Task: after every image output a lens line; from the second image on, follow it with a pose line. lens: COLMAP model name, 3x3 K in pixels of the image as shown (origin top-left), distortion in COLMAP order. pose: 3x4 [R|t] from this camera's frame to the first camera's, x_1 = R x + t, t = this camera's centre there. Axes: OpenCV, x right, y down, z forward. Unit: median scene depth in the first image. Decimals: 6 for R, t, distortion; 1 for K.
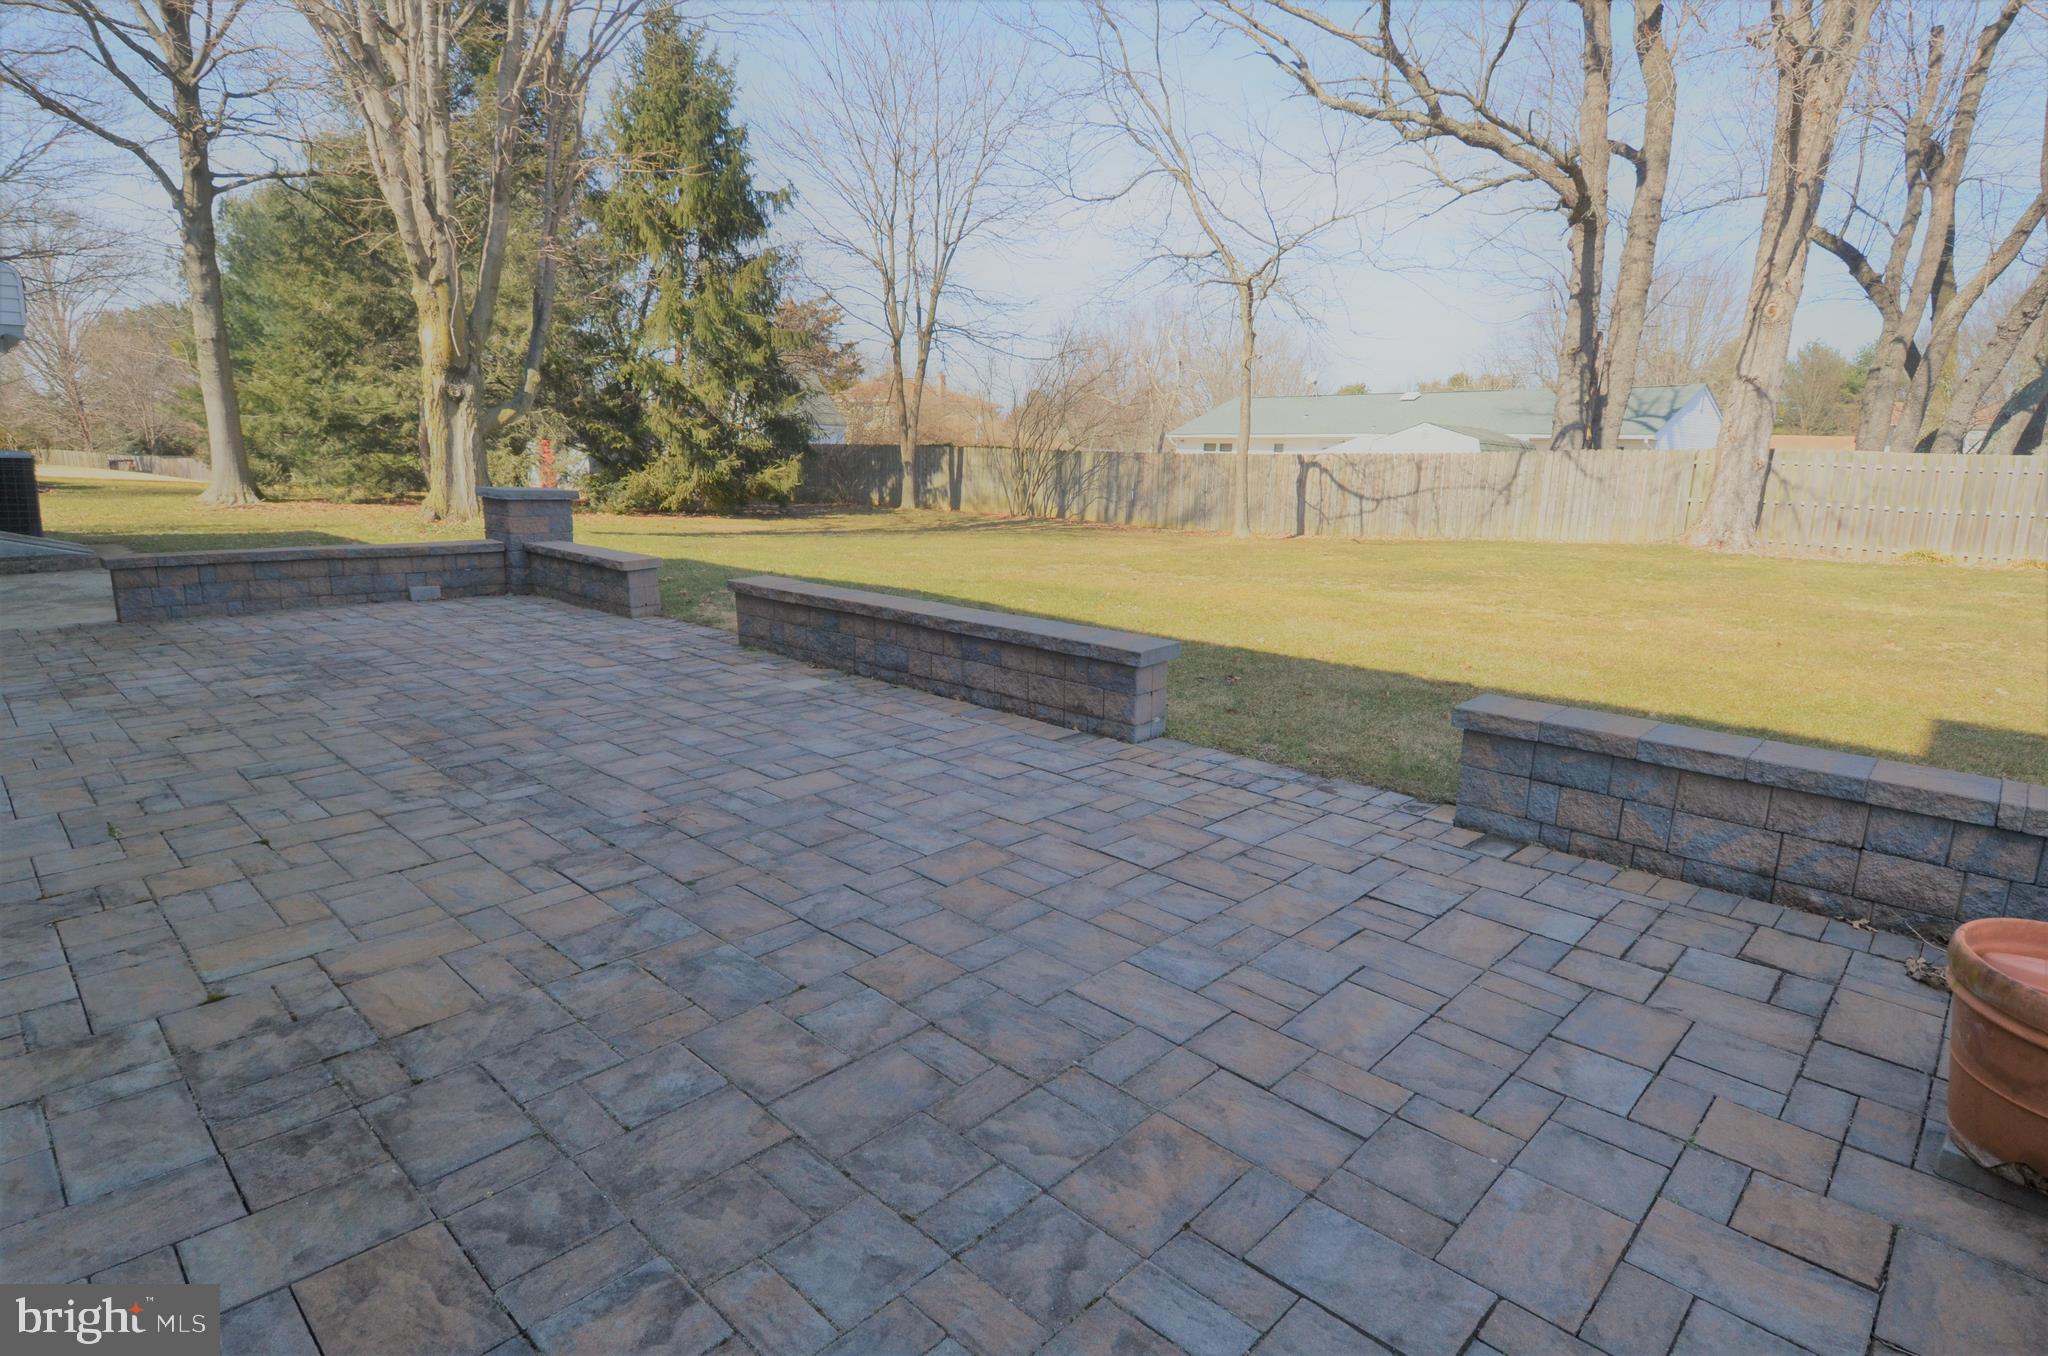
lens RADIAL K [[1104.2, 0, 1033.7], [0, 1104.2, 678.4], [0, 0, 1]] dist [0.015579, -0.025356]
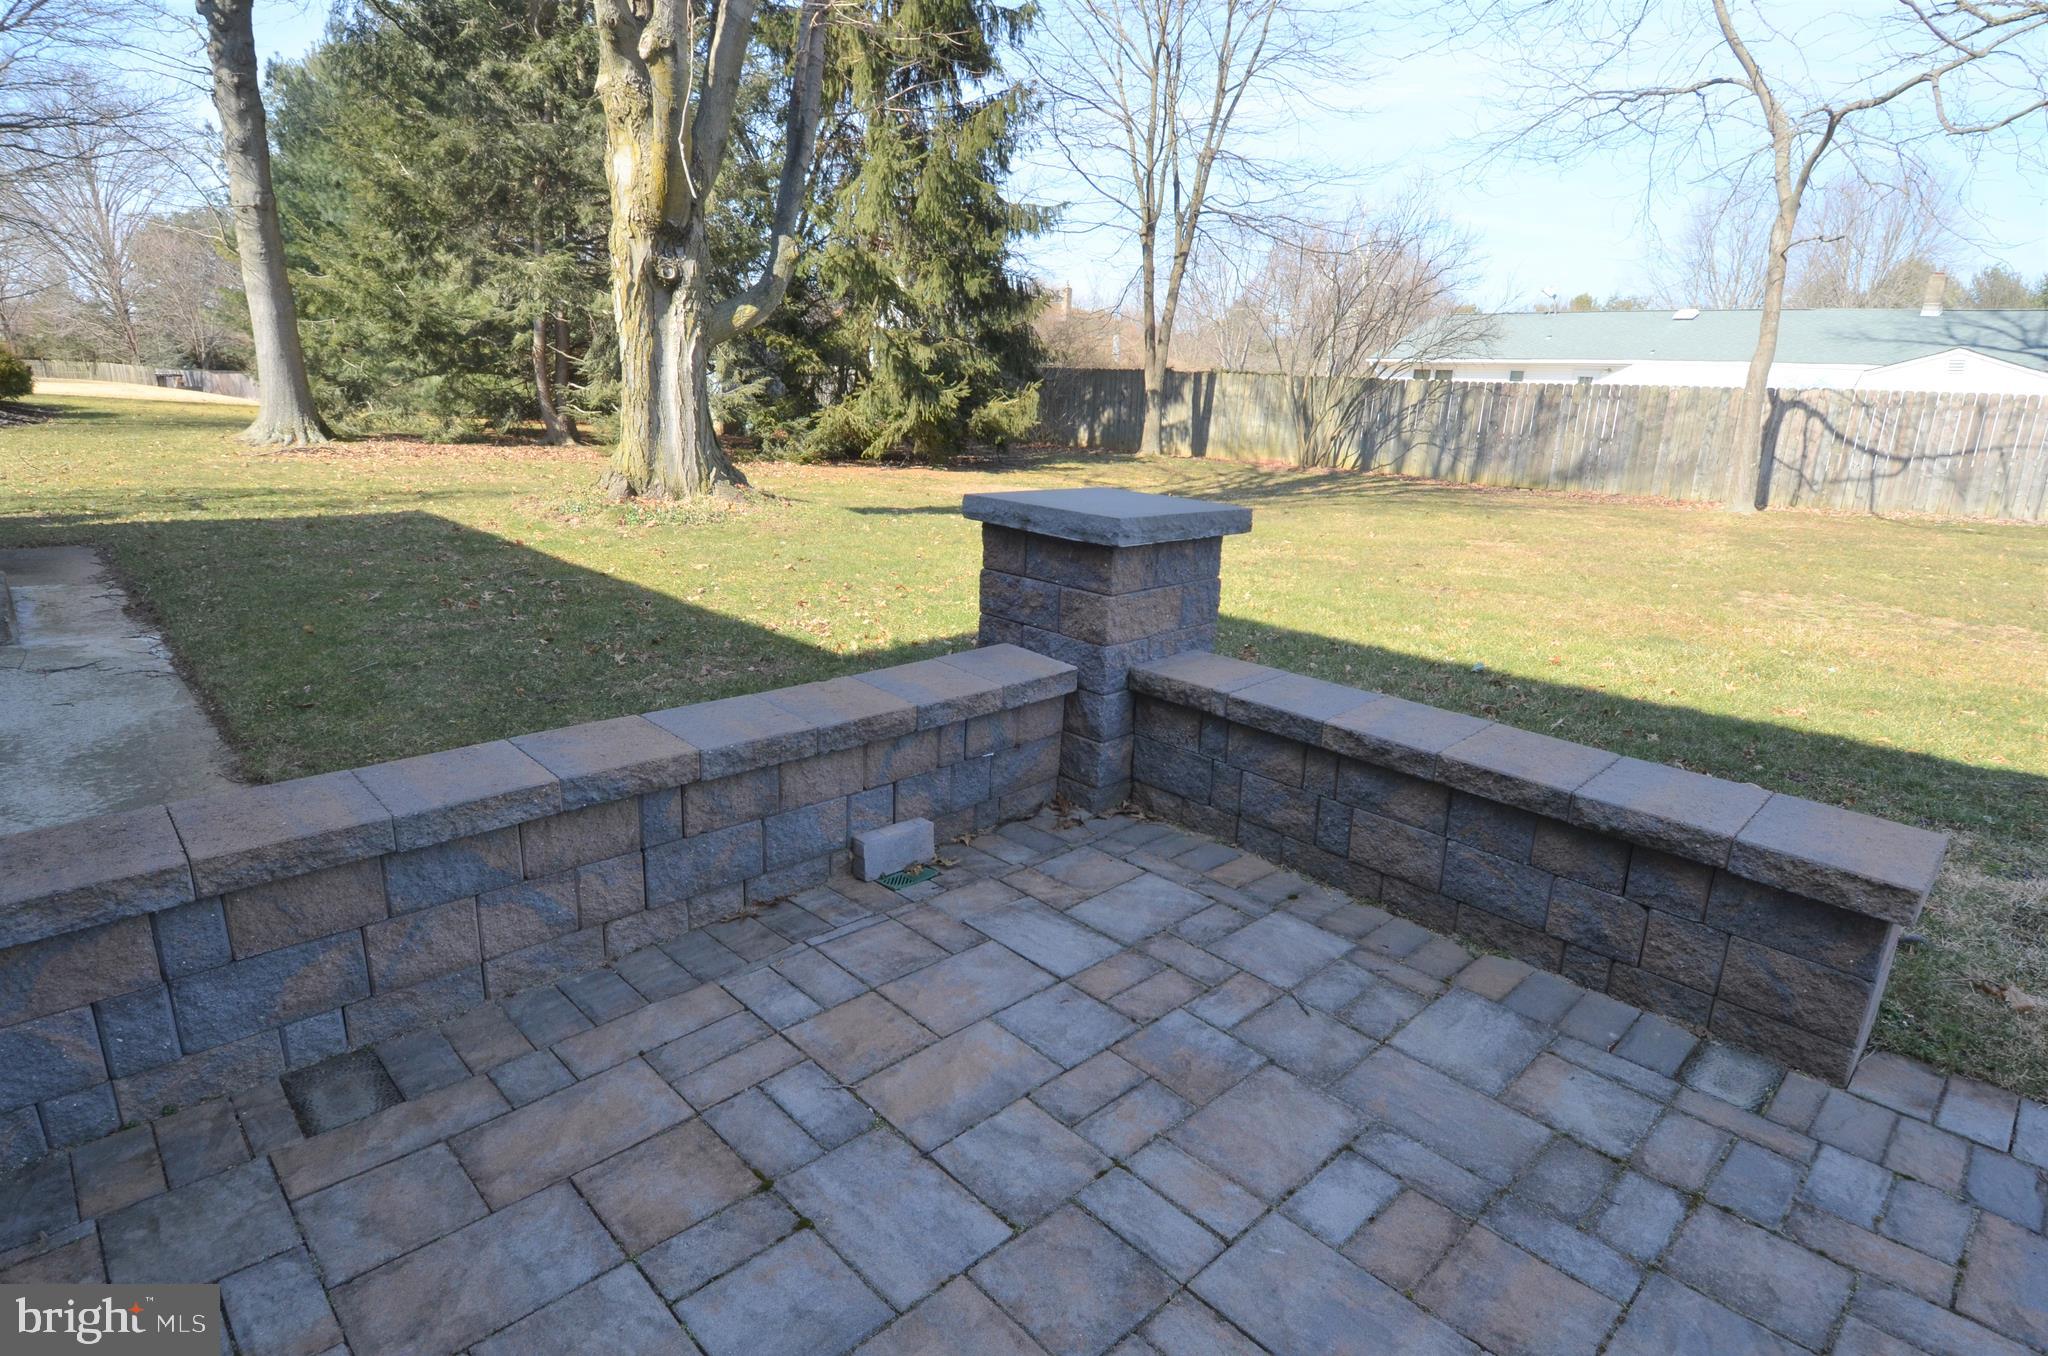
lens RADIAL K [[1104.2, 0, 1026.2], [0, 1104.2, 679.4], [0, 0, 1]] dist [0.015579, -0.025356]
pose [[0.998869, 0.022110, -0.042084, -0.196101], [-0.019244, 0.997545, 0.067337, -0.057792], [0.043469, -0.066451, 0.996842, 0.270496]]
